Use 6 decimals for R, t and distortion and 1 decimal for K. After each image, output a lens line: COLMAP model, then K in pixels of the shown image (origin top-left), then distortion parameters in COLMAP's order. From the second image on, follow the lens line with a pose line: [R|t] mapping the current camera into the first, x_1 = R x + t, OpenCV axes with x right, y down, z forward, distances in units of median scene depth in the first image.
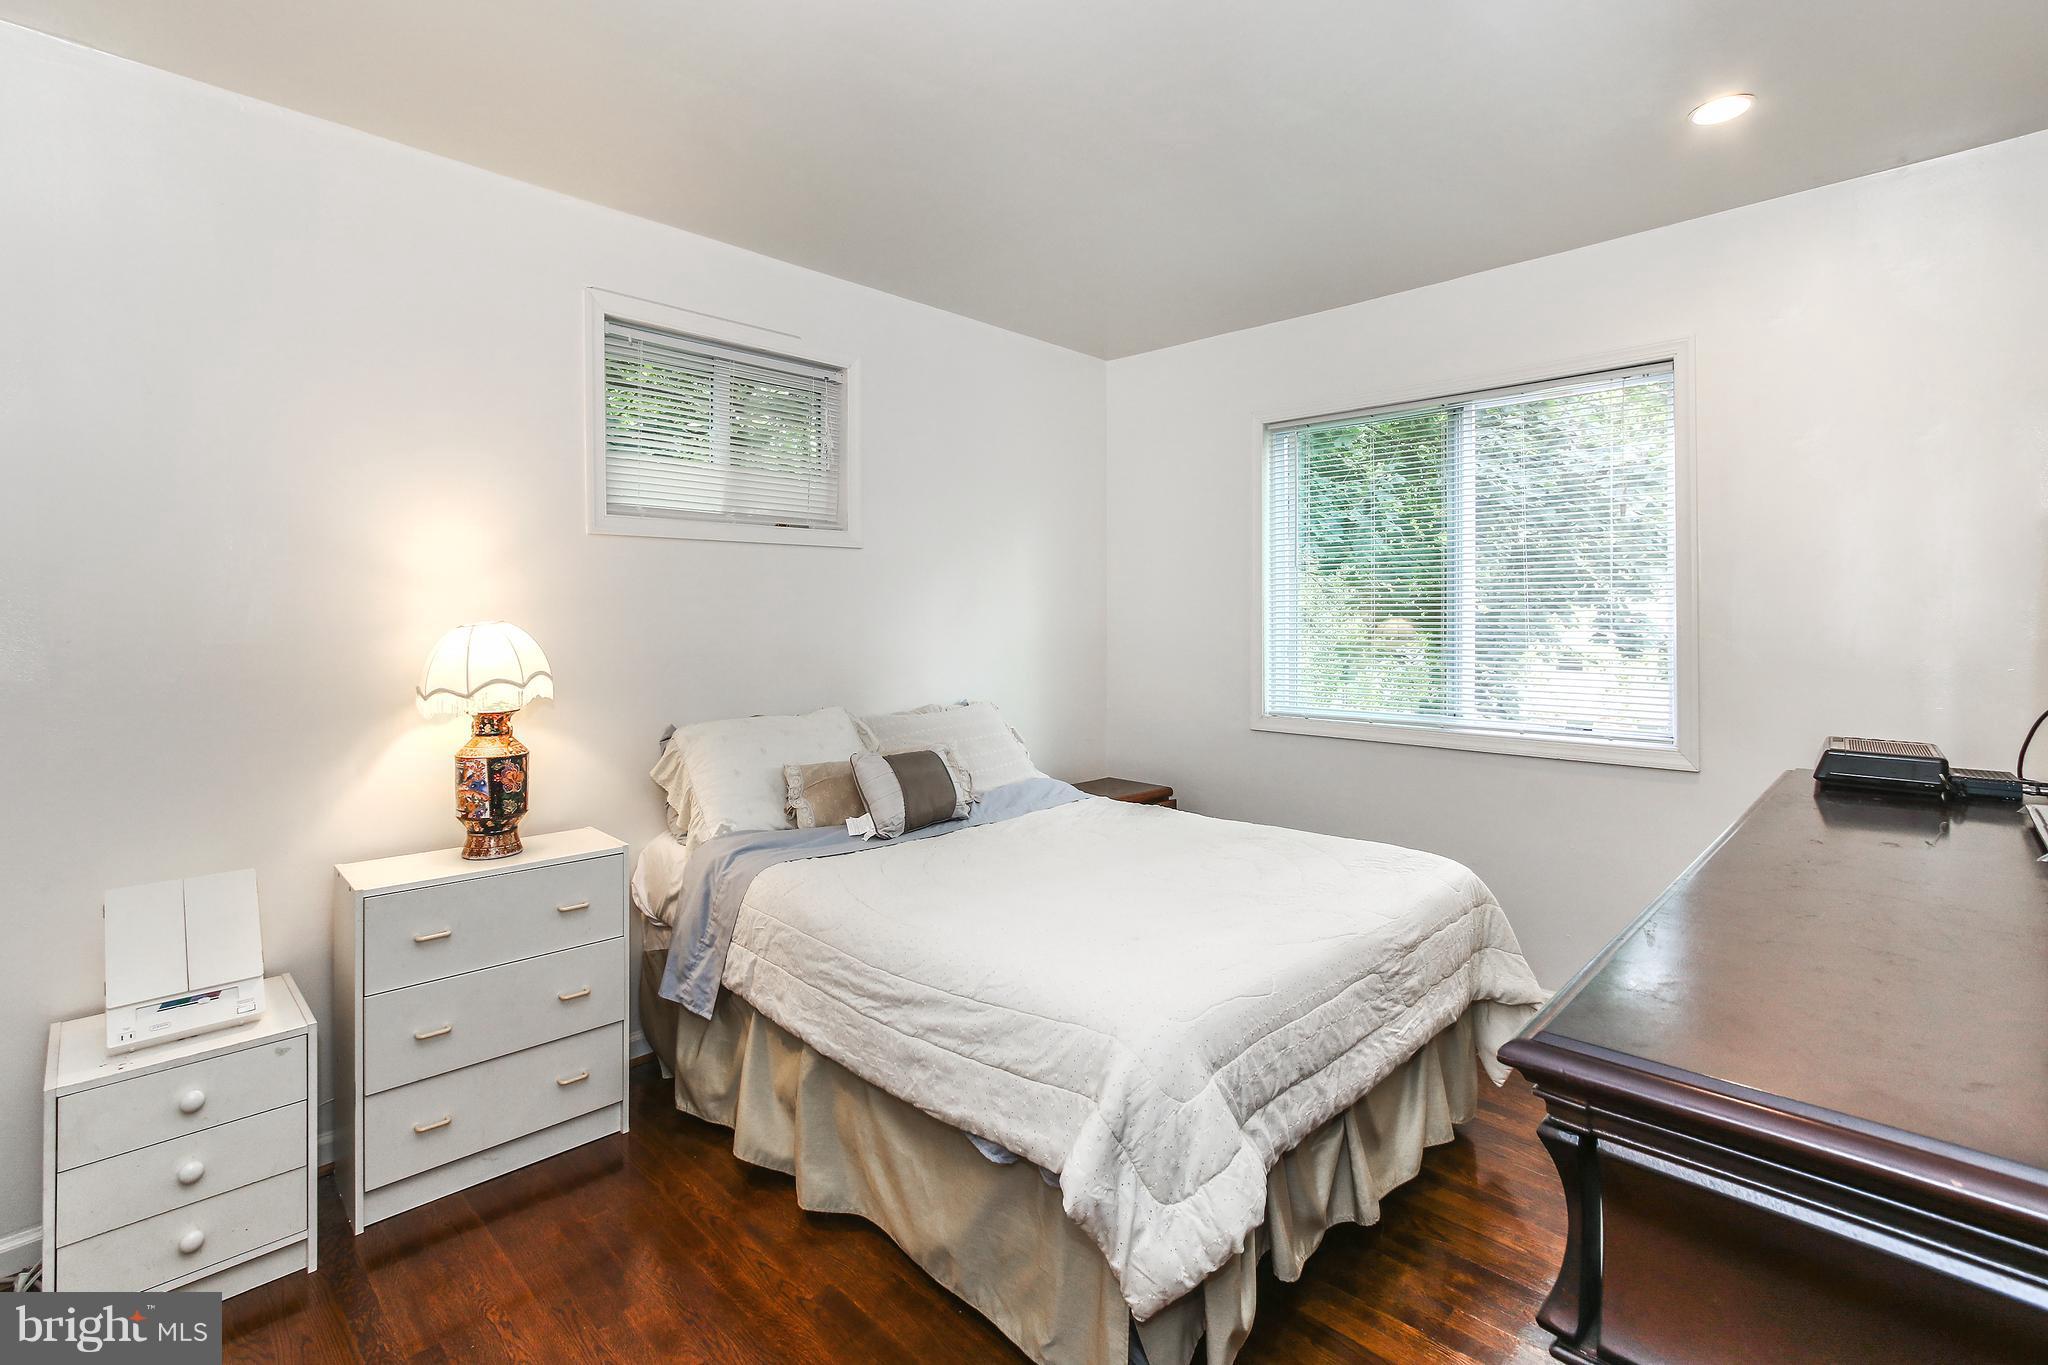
lens RADIAL K [[955.5, 0, 1021.7], [0, 955.5, 664.2], [0, 0, 1]] dist [0.009145, 0.000115]
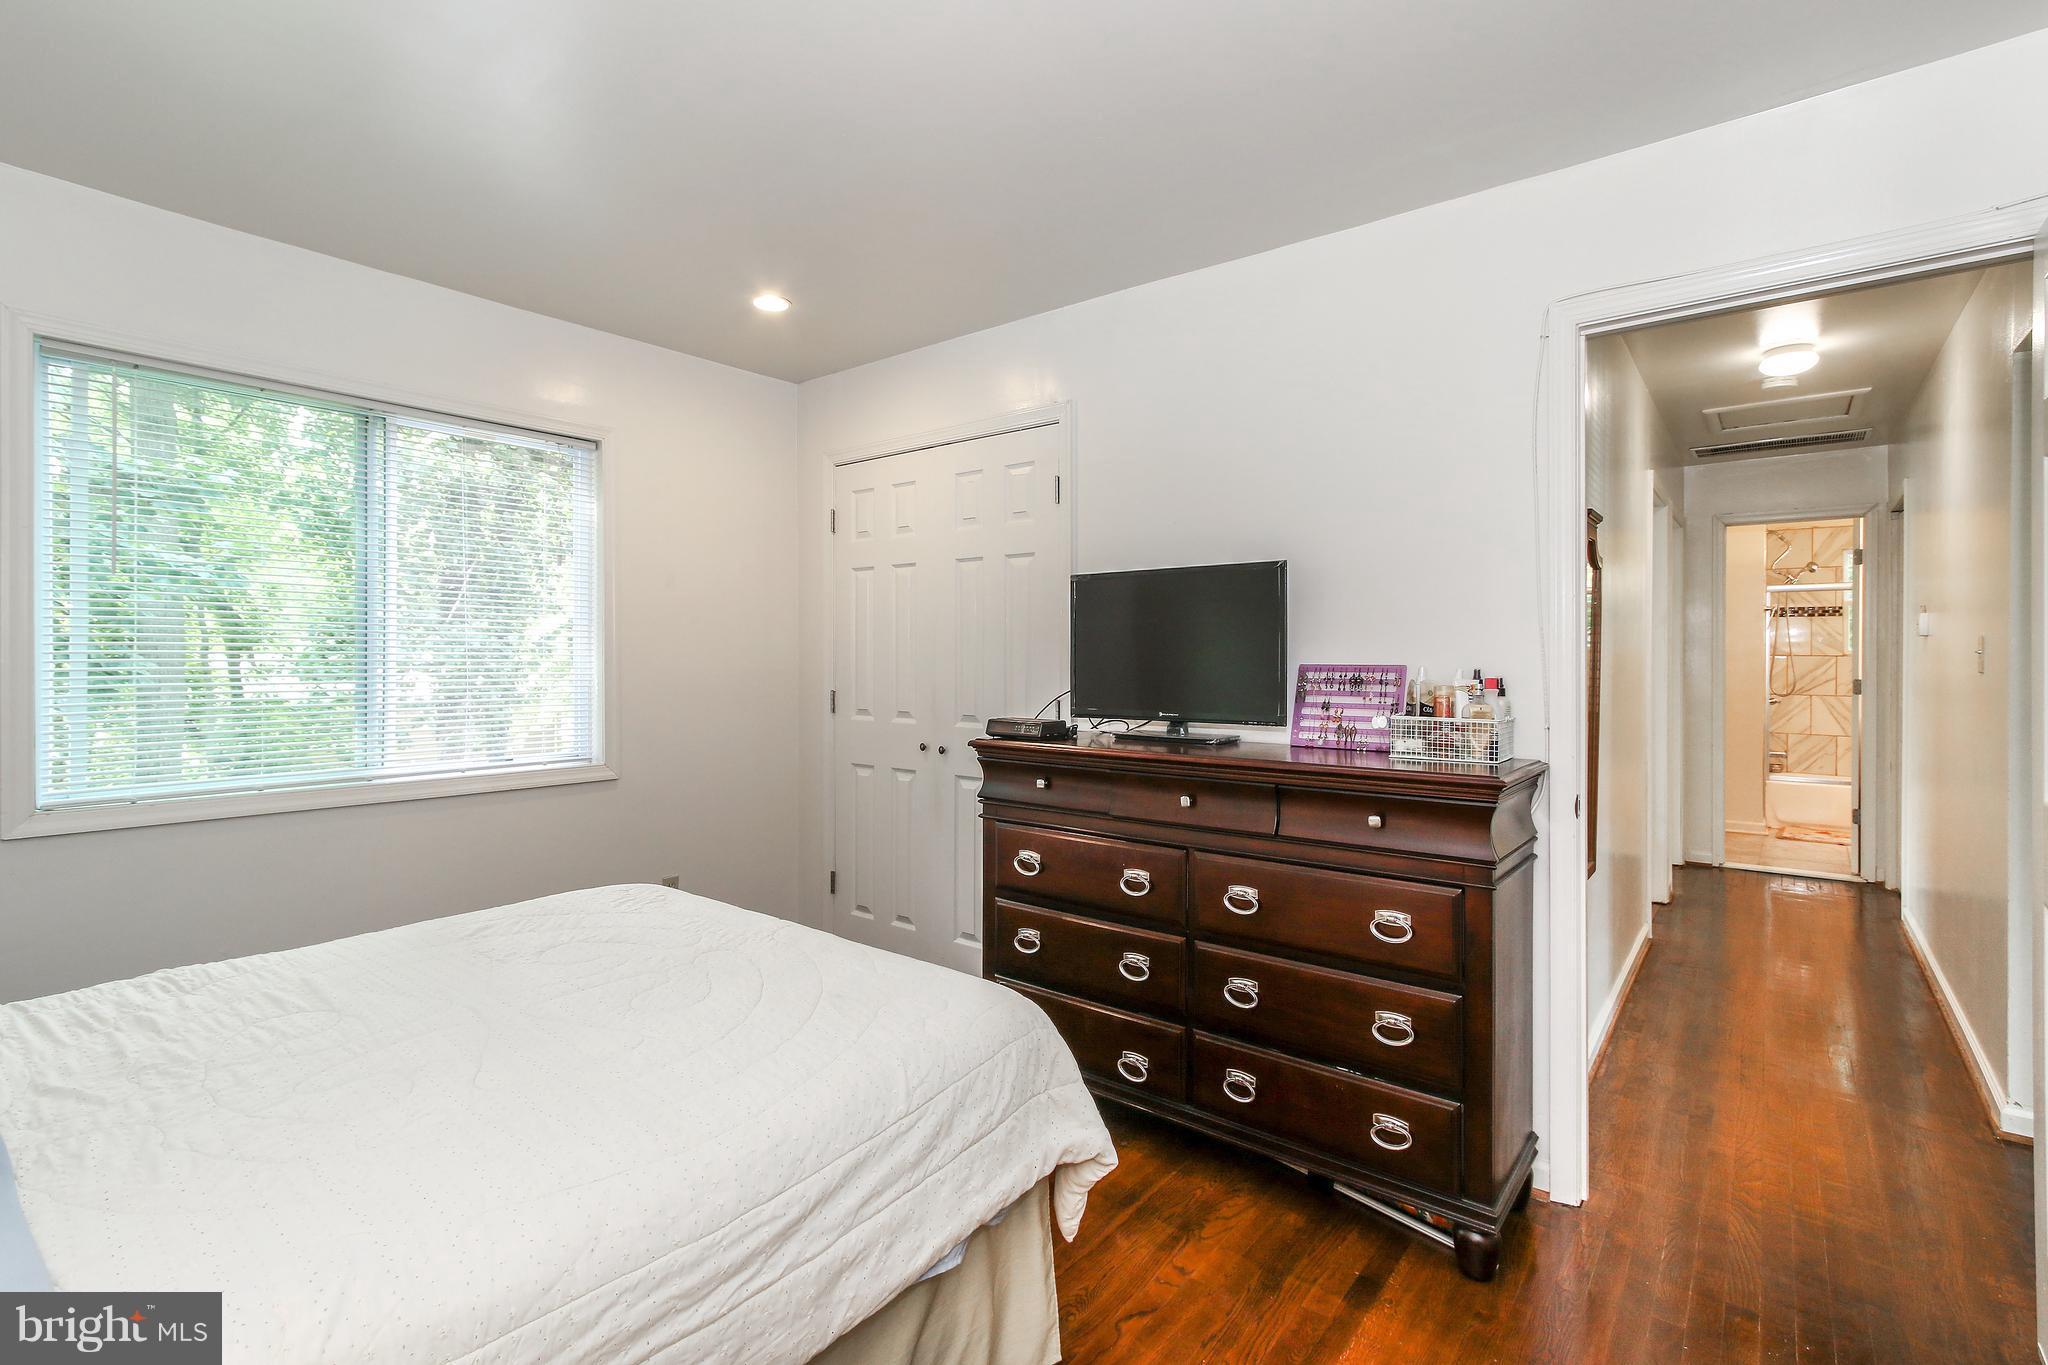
lens RADIAL K [[955.5, 0, 1021.7], [0, 955.5, 664.2], [0, 0, 1]] dist [0.009145, 0.000115]
pose [[-0.112755, -0.005445, 0.993608, -0.866969], [0.043393, 0.999004, 0.010399, -0.046199], [-0.992675, 0.044289, -0.112406, 0.952388]]
